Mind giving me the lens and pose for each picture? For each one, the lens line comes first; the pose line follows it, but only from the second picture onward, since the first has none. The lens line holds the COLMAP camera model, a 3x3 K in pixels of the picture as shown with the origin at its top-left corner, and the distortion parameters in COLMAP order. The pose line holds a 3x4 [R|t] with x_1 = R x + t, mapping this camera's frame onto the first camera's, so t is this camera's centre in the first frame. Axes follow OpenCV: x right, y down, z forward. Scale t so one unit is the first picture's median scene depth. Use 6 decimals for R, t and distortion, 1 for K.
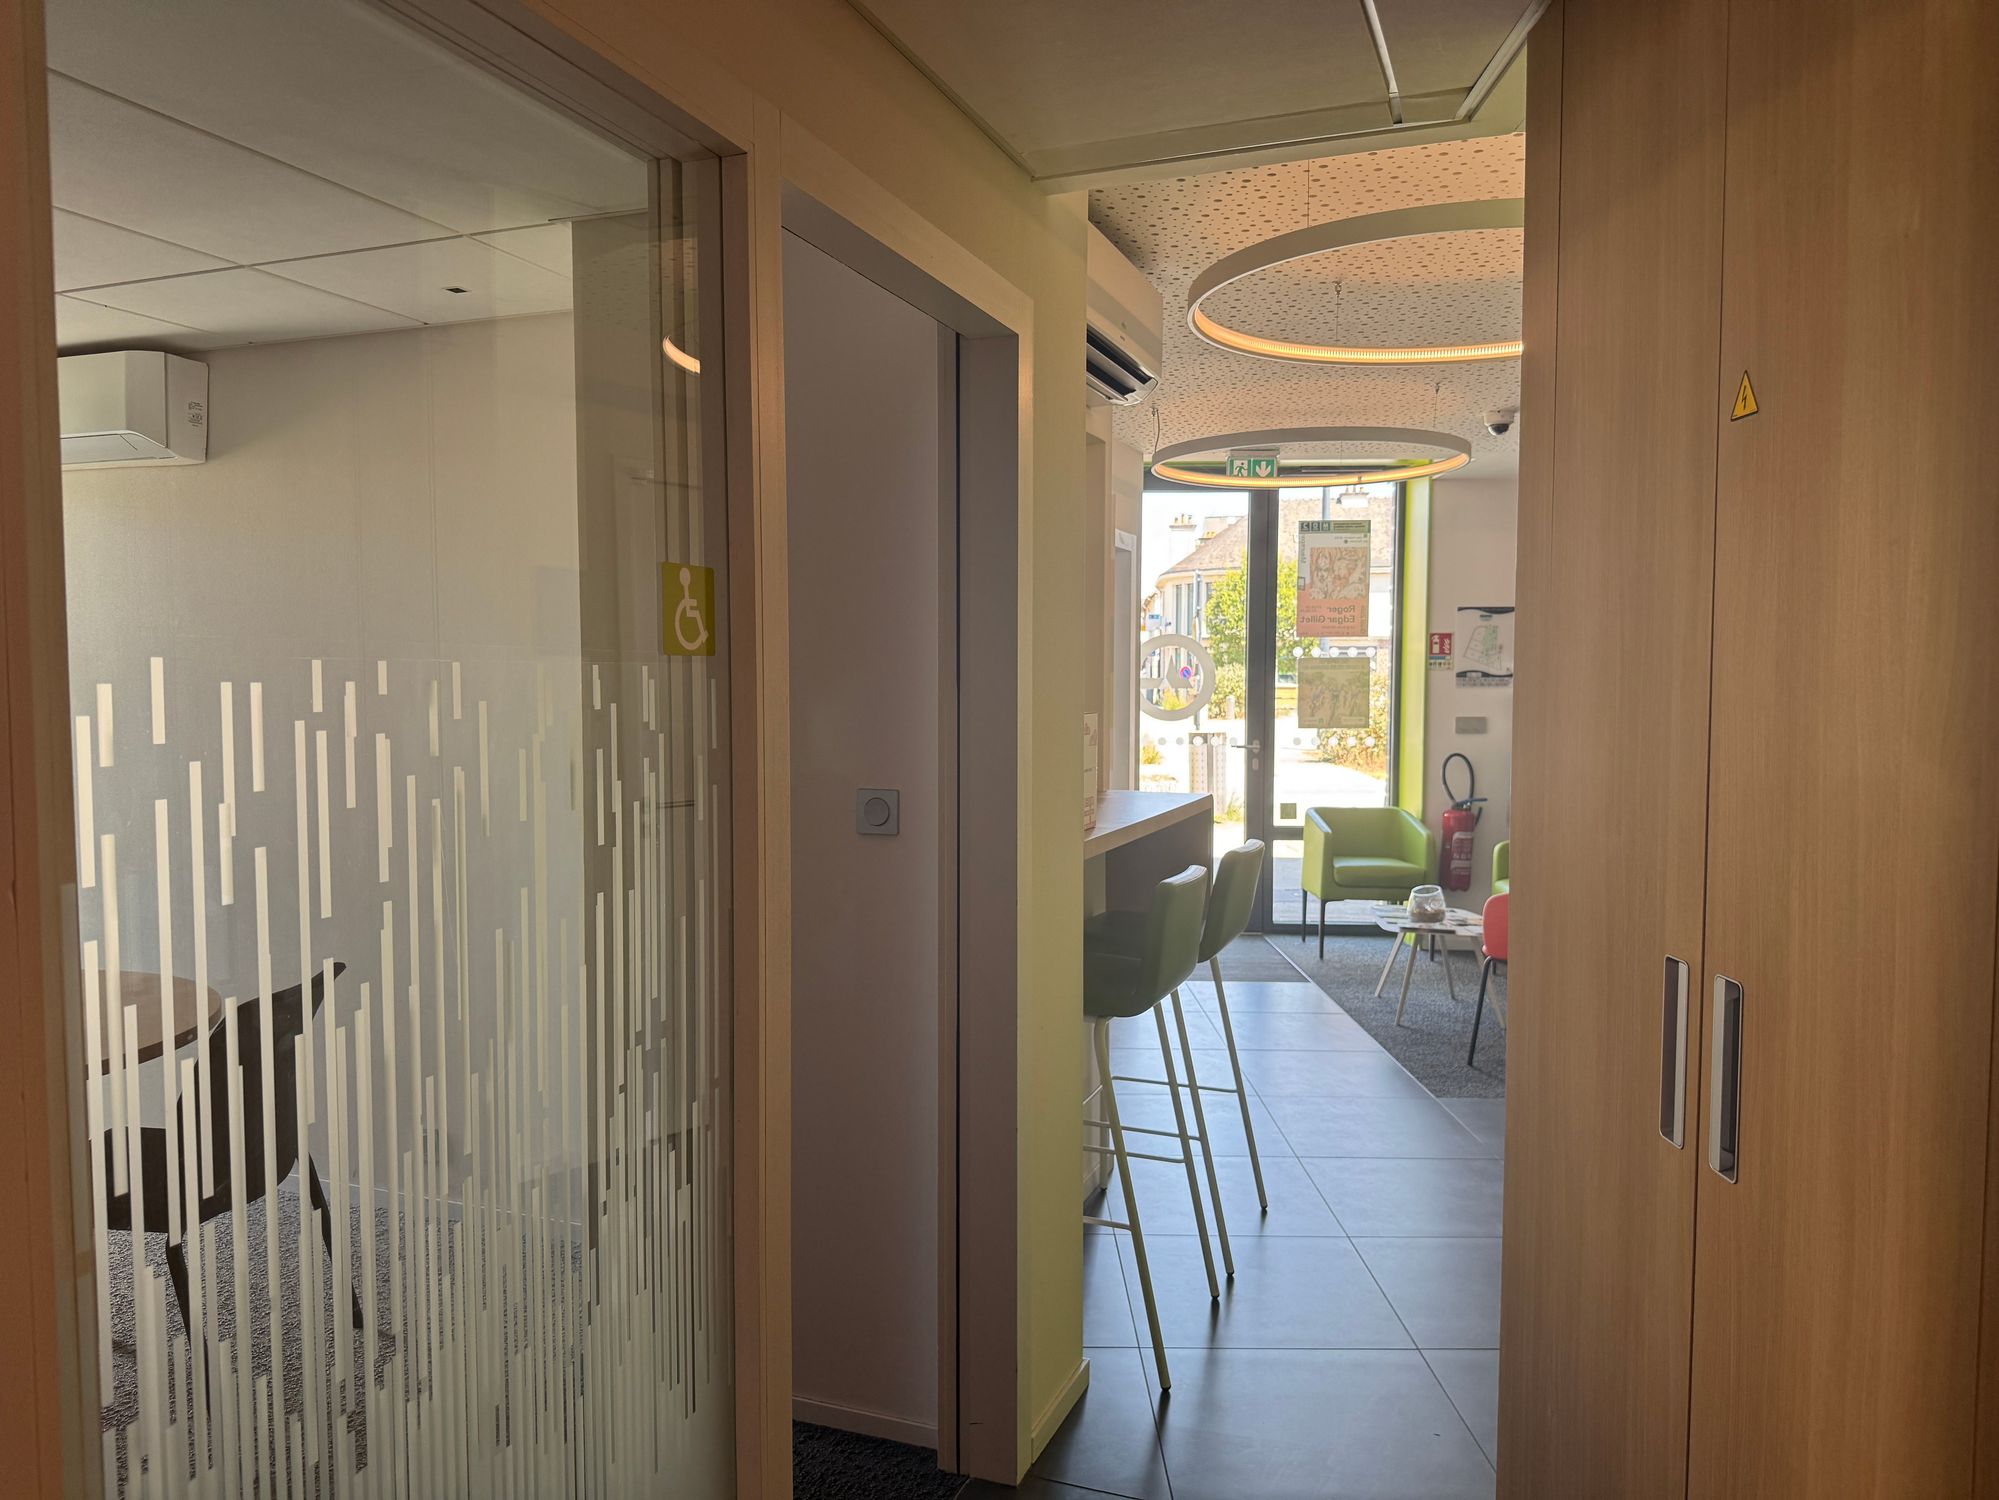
lens RADIAL K [[1410.6, 0, 1001.6], [0, 1410.6, 764.9], [0, 0, 1]] dist [0.094849, -0.002355]
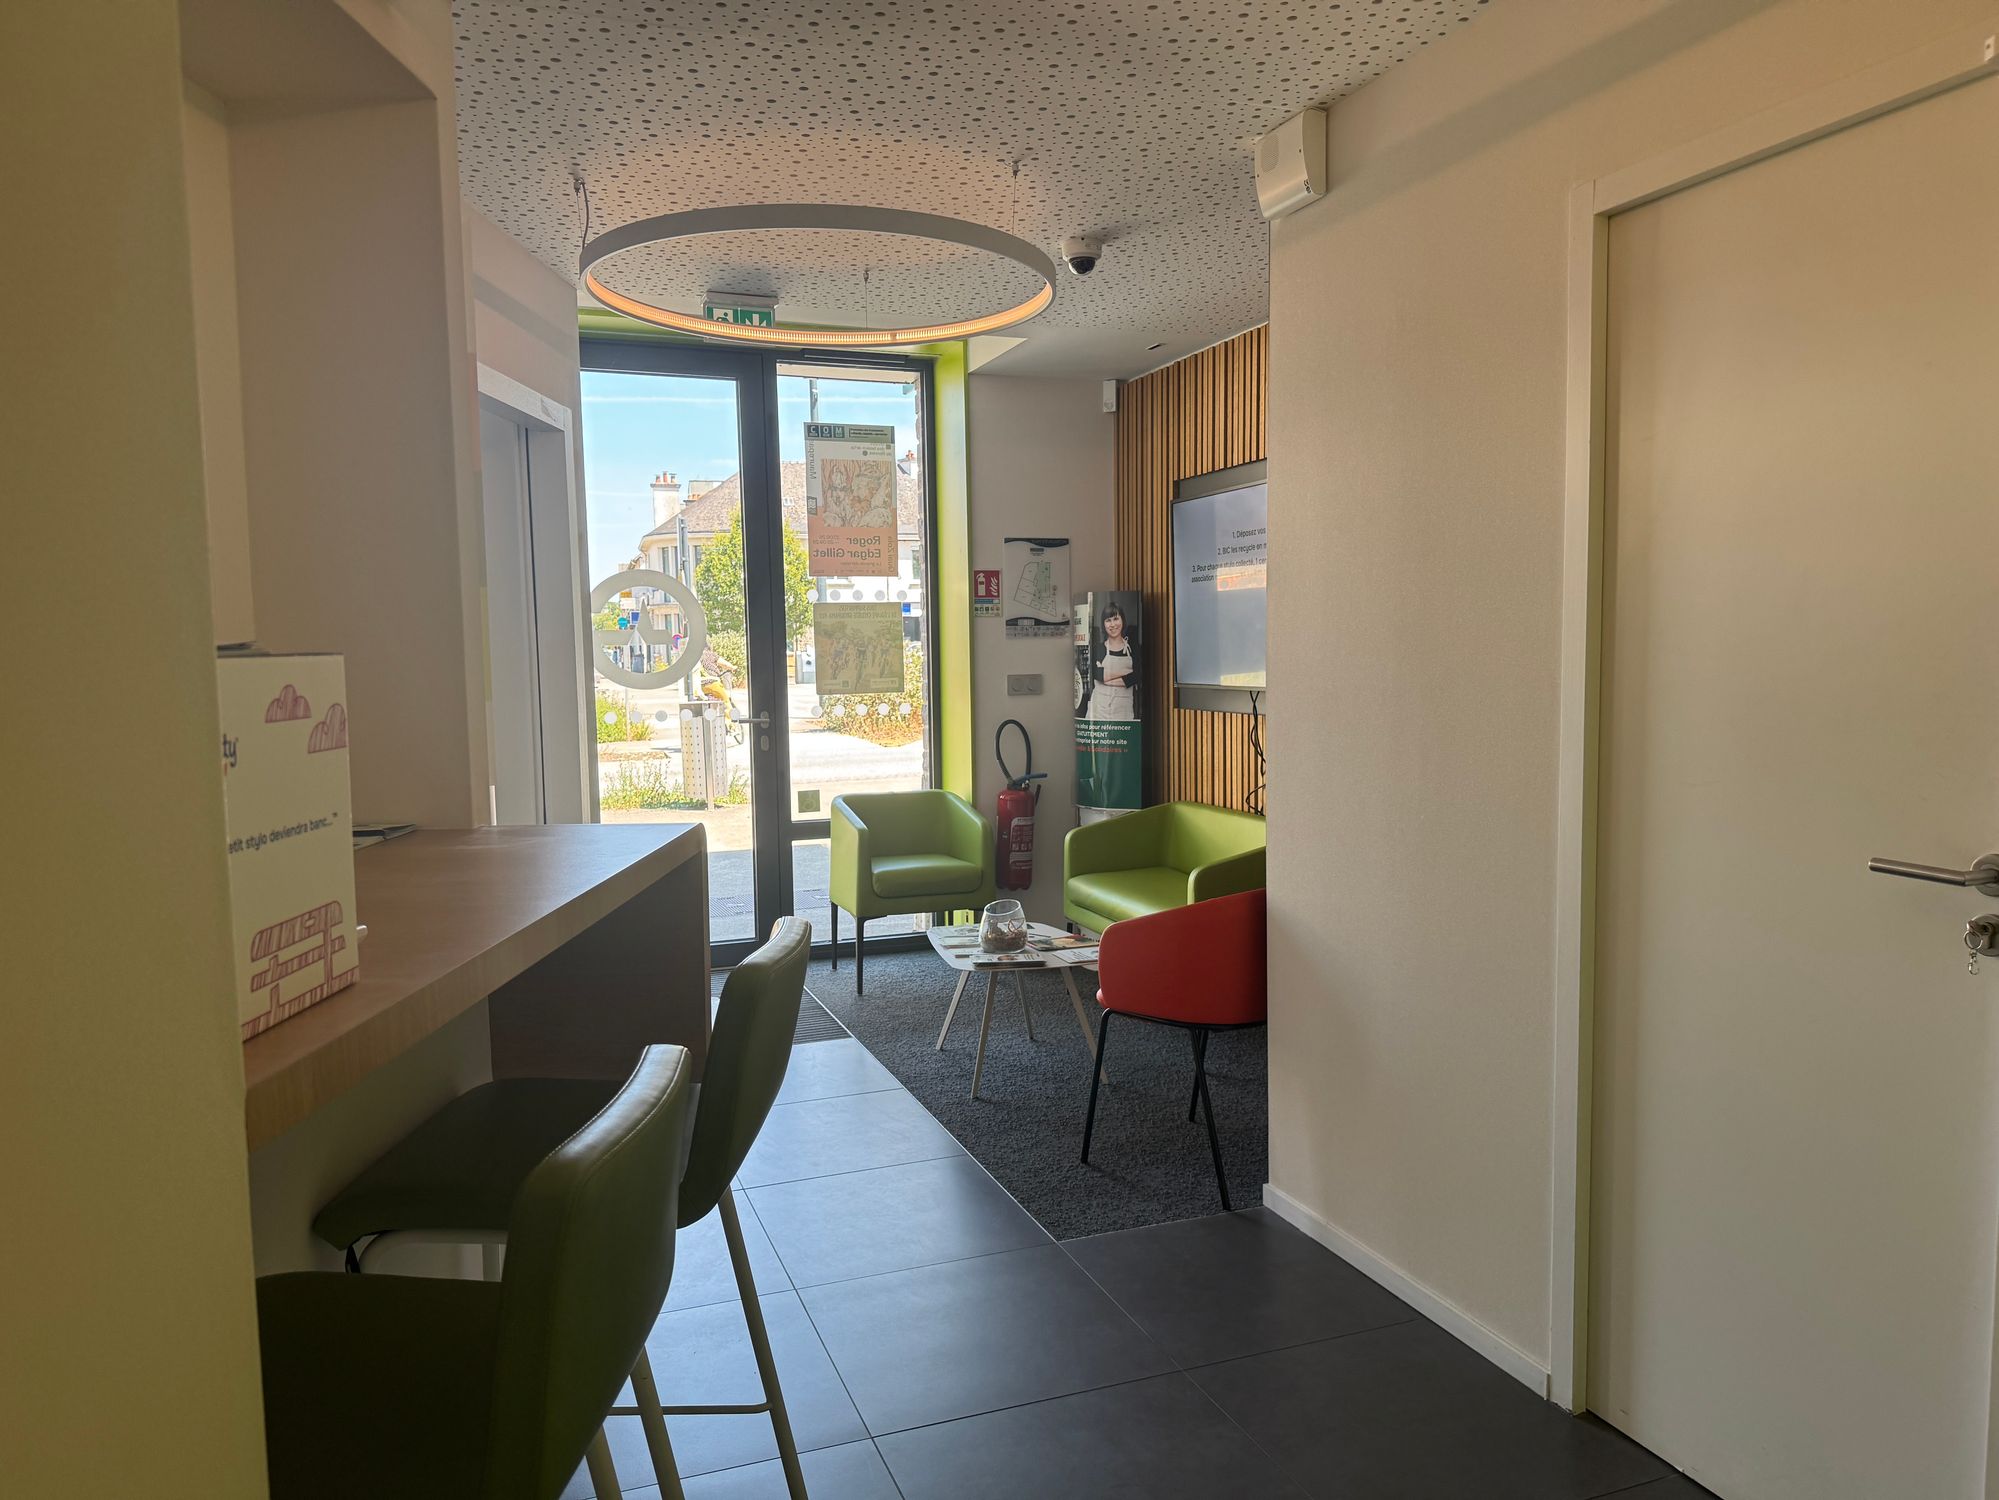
lens RADIAL K [[1410.6, 0, 1001.6], [0, 1410.6, 764.9], [0, 0, 1]] dist [0.094849, -0.002355]
pose [[0.939193, -0.044845, 0.340449, 0.040804], [0.037726, 0.998909, 0.027506, -0.004812], [-0.341311, -0.012990, 0.939861, 0.247501]]
